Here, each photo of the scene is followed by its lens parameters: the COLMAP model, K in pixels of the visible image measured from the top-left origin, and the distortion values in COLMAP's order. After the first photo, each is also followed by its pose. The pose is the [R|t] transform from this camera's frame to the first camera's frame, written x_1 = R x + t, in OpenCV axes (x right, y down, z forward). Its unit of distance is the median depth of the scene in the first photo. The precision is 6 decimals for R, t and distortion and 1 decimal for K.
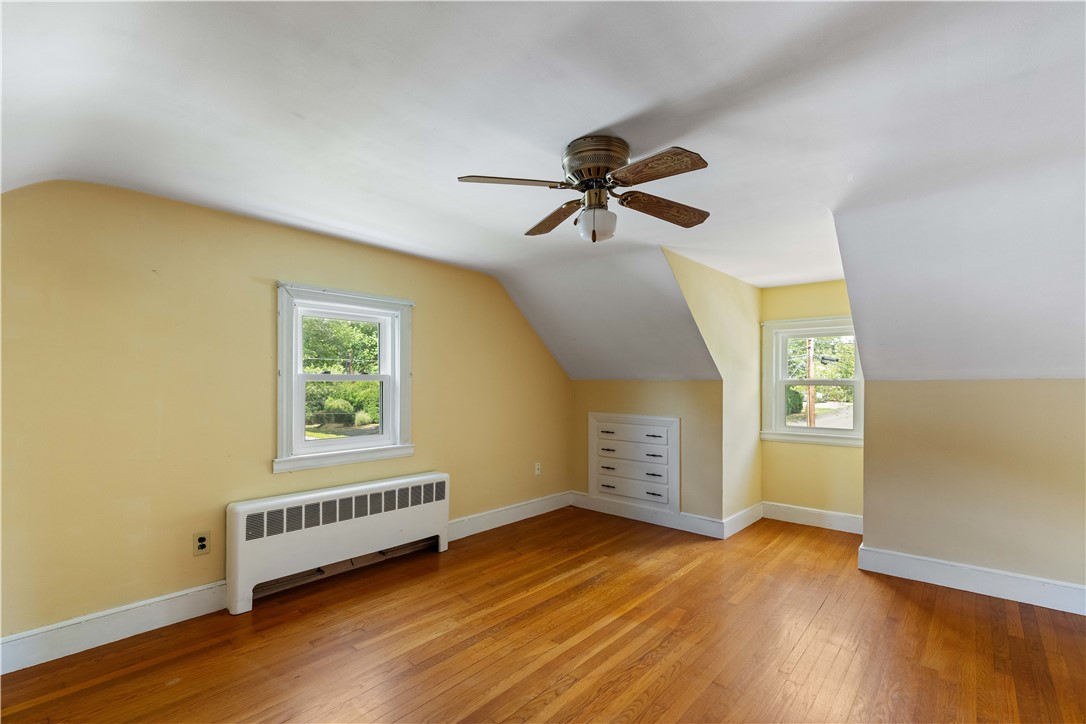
lens RADIAL K [[500.2, 0, 542.1], [0, 500.2, 385.1], [0, 0, 1]] dist [-0.000566, -0.000080]
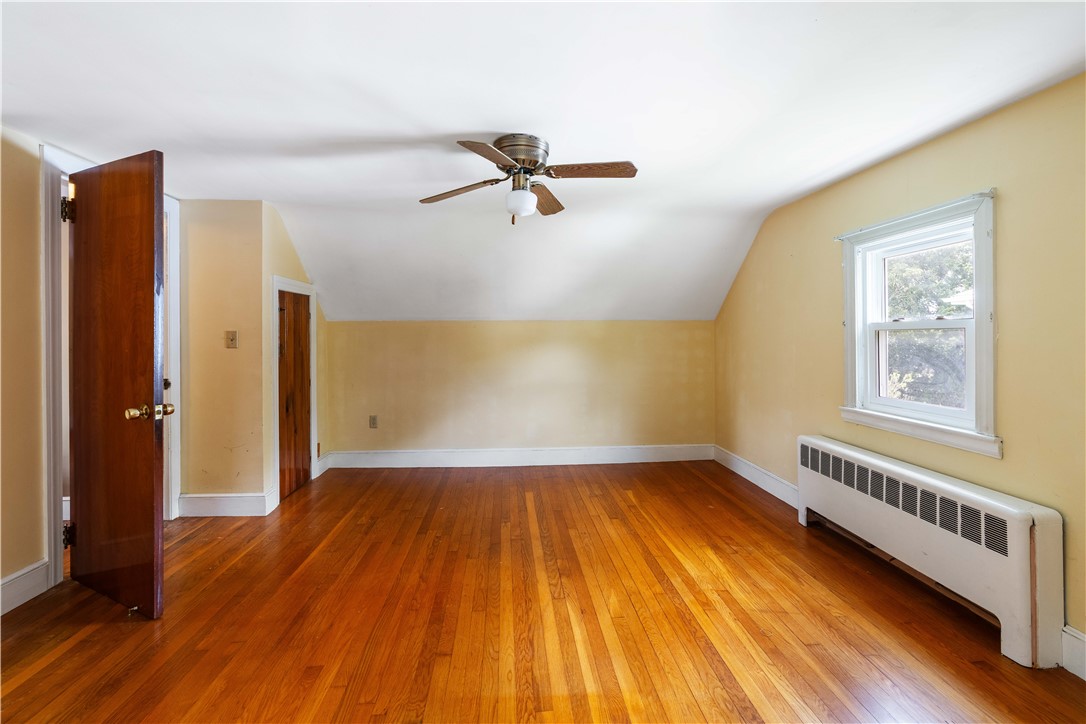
lens RADIAL K [[502.5, 0, 541.1], [0, 502.5, 333.2], [0, 0, 1]] dist [0.000374, -0.000272]
pose [[-0.709663, -0.005540, -0.704520, 0.649827], [-0.003690, 0.999985, -0.004146, 0.002653], [0.704532, -0.000343, -0.709672, 1.308545]]
